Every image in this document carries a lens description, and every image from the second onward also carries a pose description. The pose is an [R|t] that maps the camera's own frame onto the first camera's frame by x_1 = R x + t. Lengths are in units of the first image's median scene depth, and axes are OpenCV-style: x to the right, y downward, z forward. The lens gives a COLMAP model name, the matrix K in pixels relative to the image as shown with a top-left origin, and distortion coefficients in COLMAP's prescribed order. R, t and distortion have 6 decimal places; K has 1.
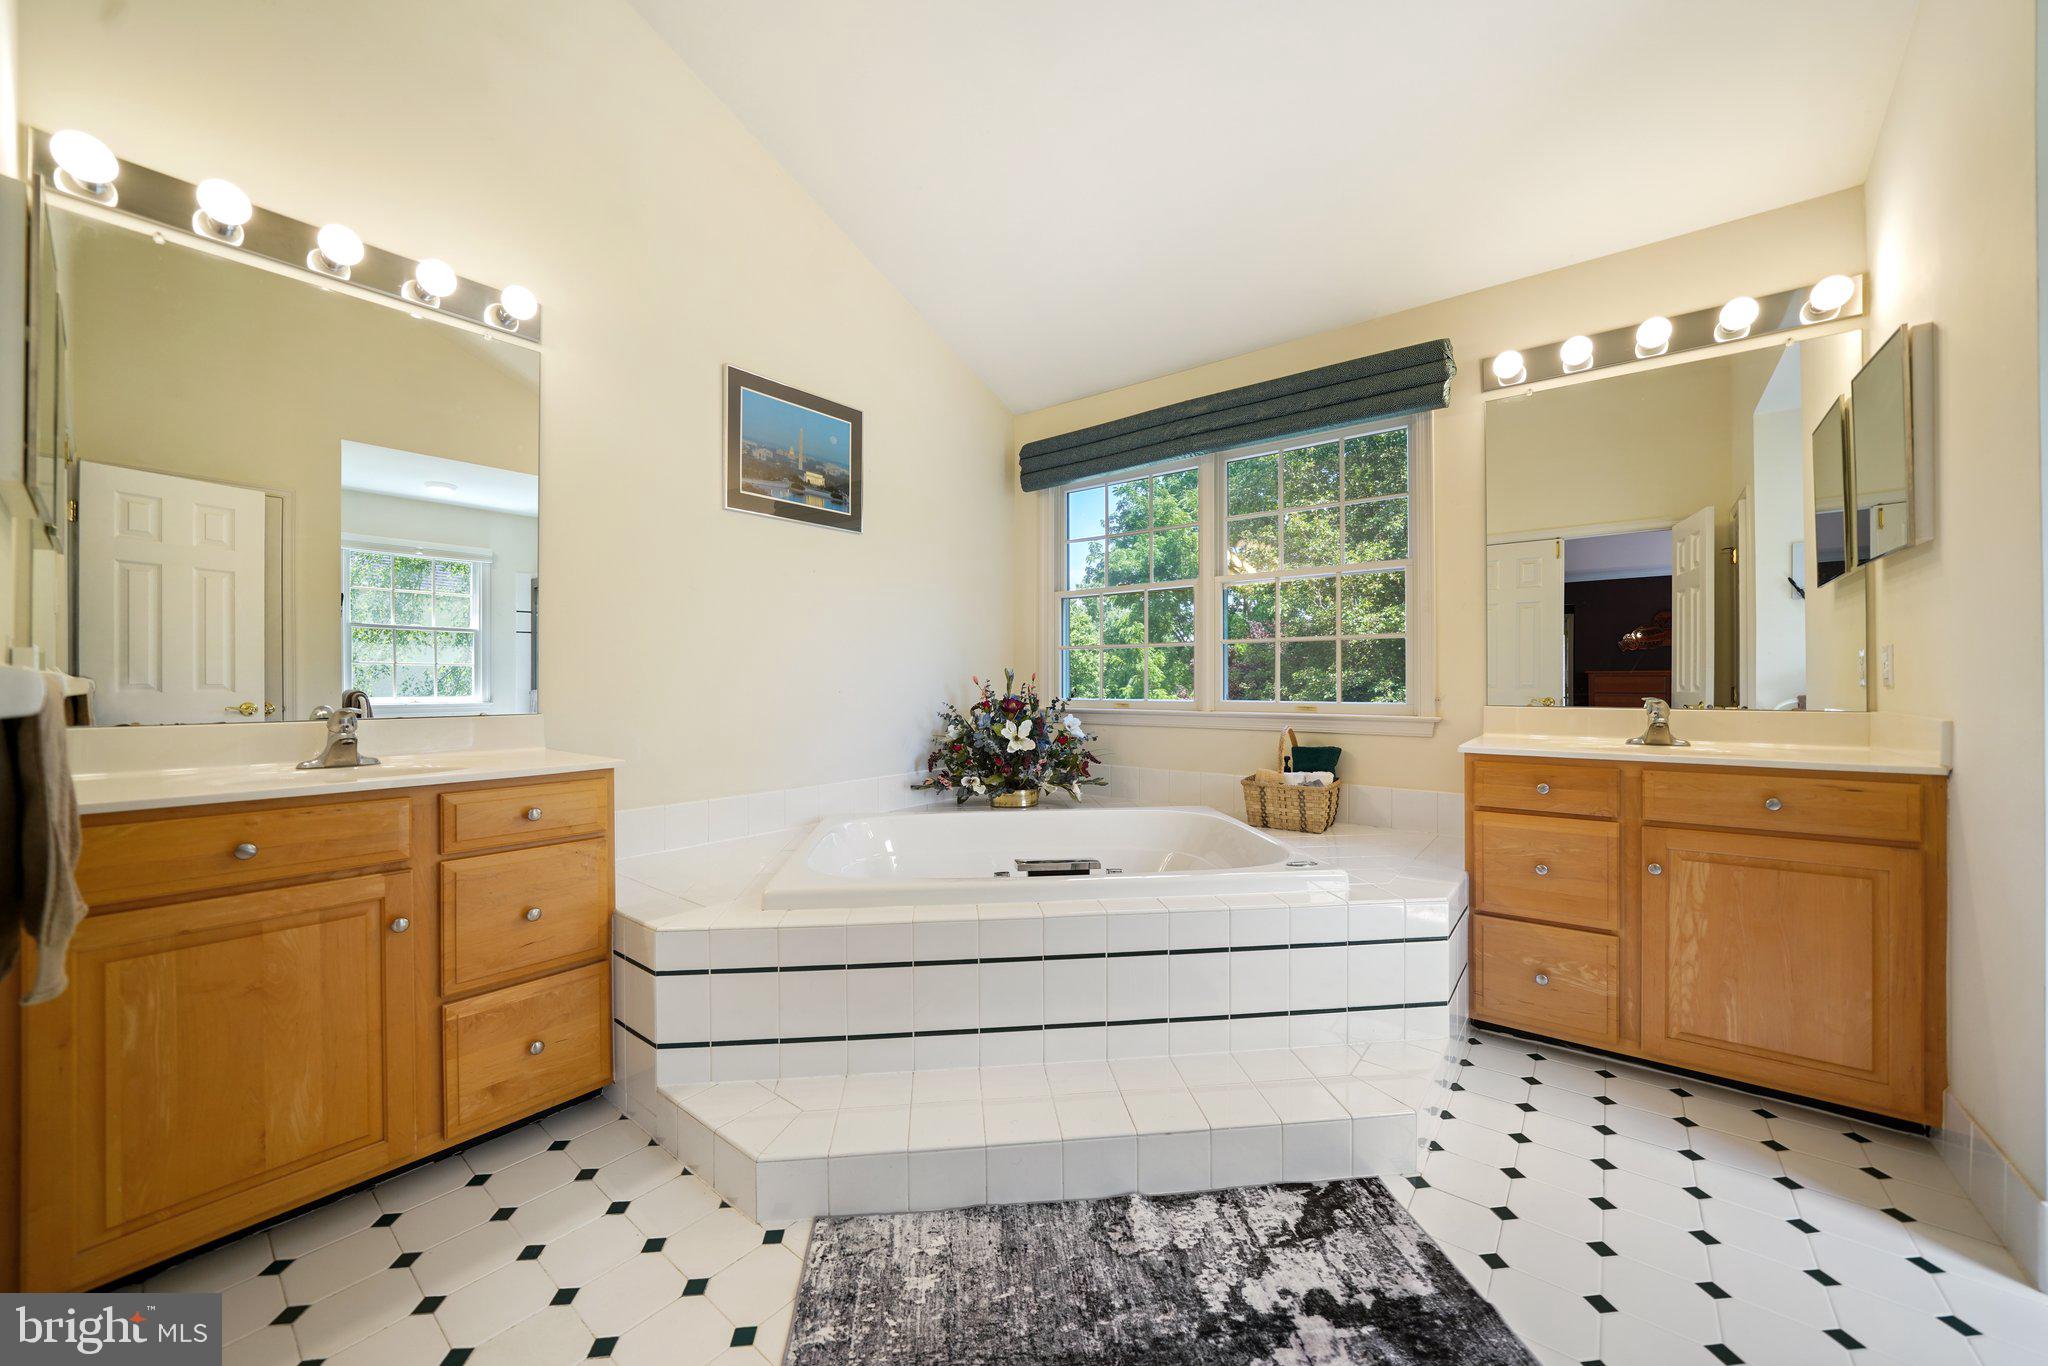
lens RADIAL K [[724.1, 0, 1025.7], [0, 724.1, 680.3], [0, 0, 1]] dist [-0.003293, -0.000151]
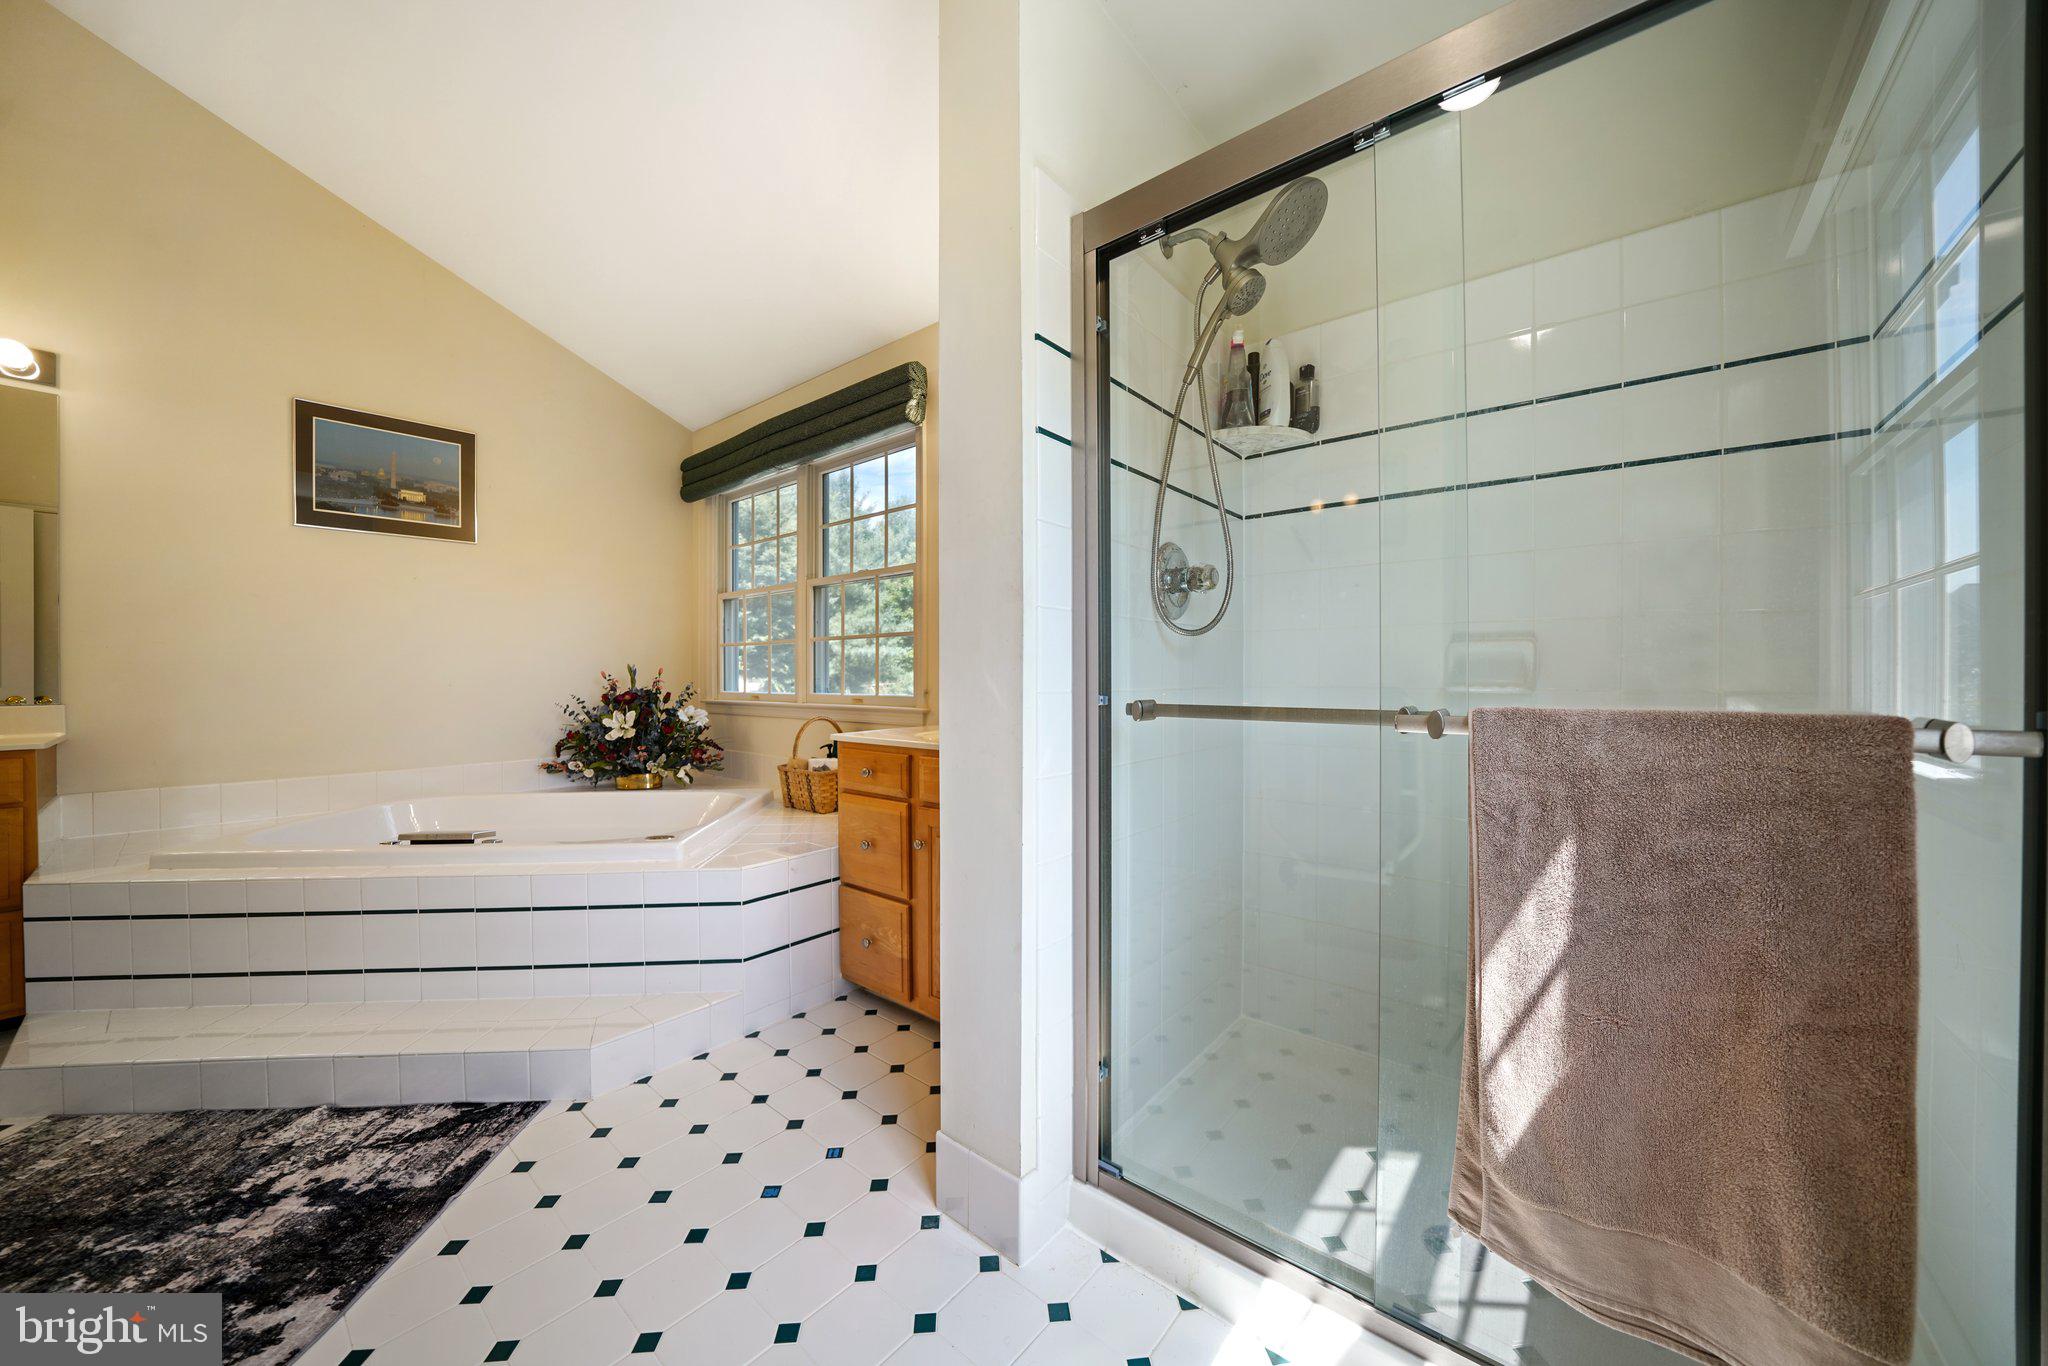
lens RADIAL K [[704.1, 0, 1023.6], [0, 704.1, 682.9], [0, 0, 1]] dist [-0.002211, 0.000807]
pose [[0.998689, 0.002474, -0.051124, 0.774935], [-0.001690, 0.999880, 0.015369, -0.005961], [0.051156, -0.015263, 0.998574, -0.053683]]
